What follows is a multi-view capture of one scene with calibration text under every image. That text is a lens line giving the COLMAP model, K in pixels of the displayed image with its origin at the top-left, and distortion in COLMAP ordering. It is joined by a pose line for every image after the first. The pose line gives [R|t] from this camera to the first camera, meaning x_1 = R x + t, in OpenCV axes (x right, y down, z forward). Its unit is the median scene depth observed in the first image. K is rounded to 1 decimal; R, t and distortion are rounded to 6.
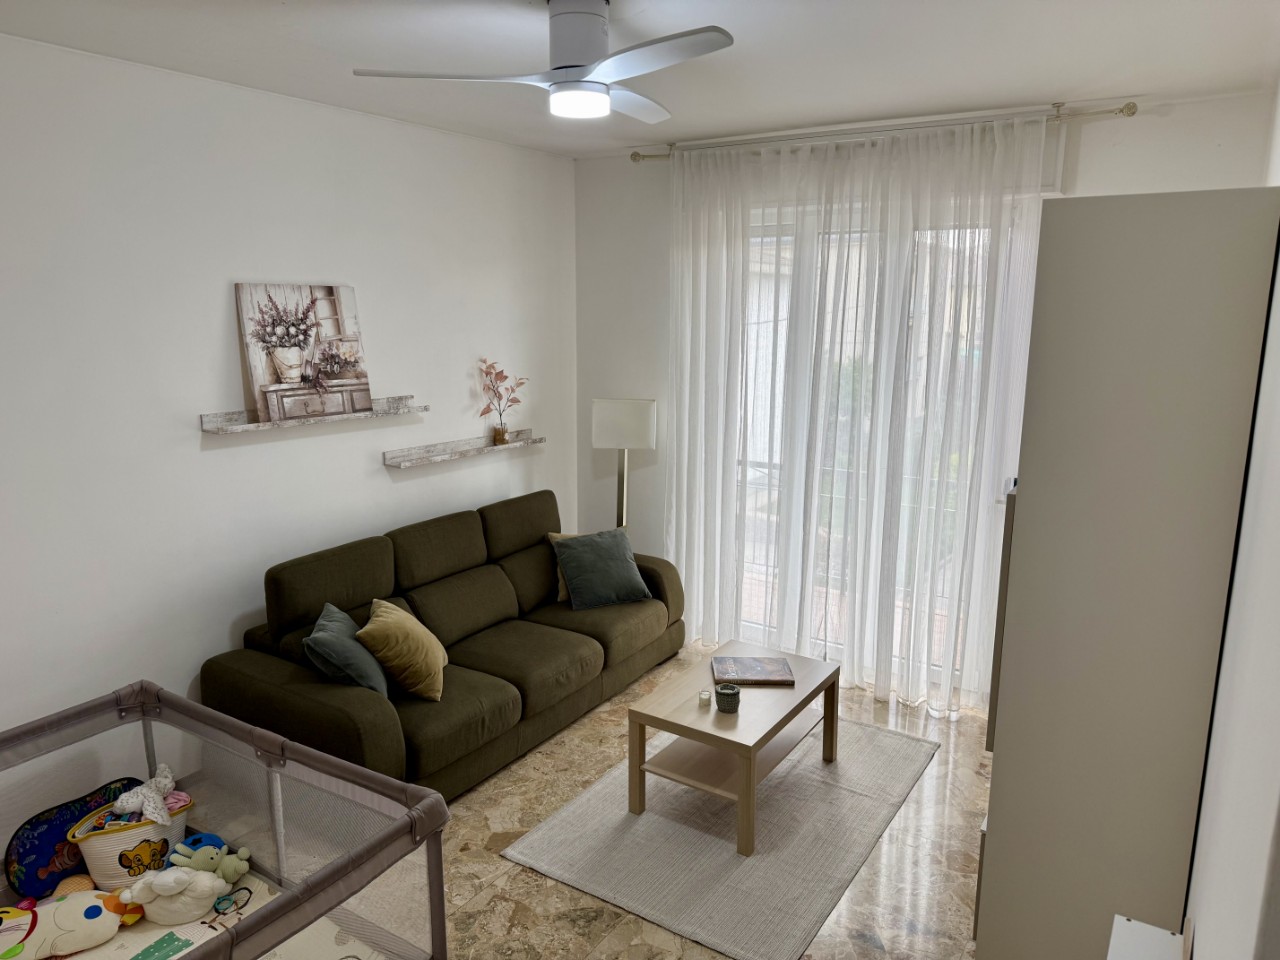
lens RADIAL K [[888.6, 0, 640.2], [0, 888.6, 482.3], [0, 0, 1]] dist [0.117349, -0.196905]
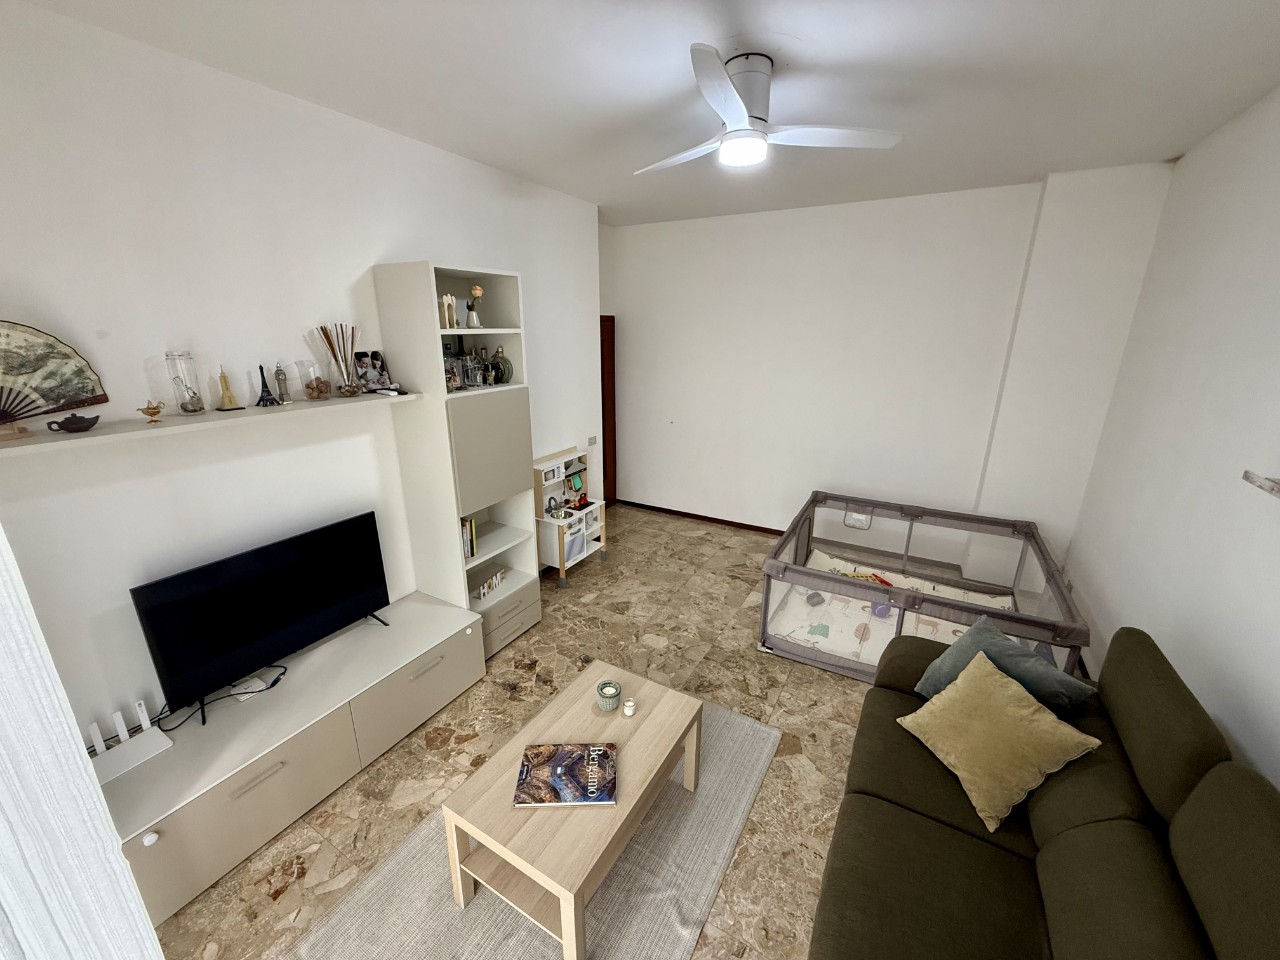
lens RADIAL K [[507.2, 0, 637.8], [0, 507.2, 479.3], [0, 0, 1]] dist [-0.000368, -0.000018]
pose [[-0.998940, 0.004827, -0.045770, 0.083991], [-0.017505, 0.879899, 0.474838, -0.244994], [0.042566, 0.475136, -0.878882, 1.303873]]
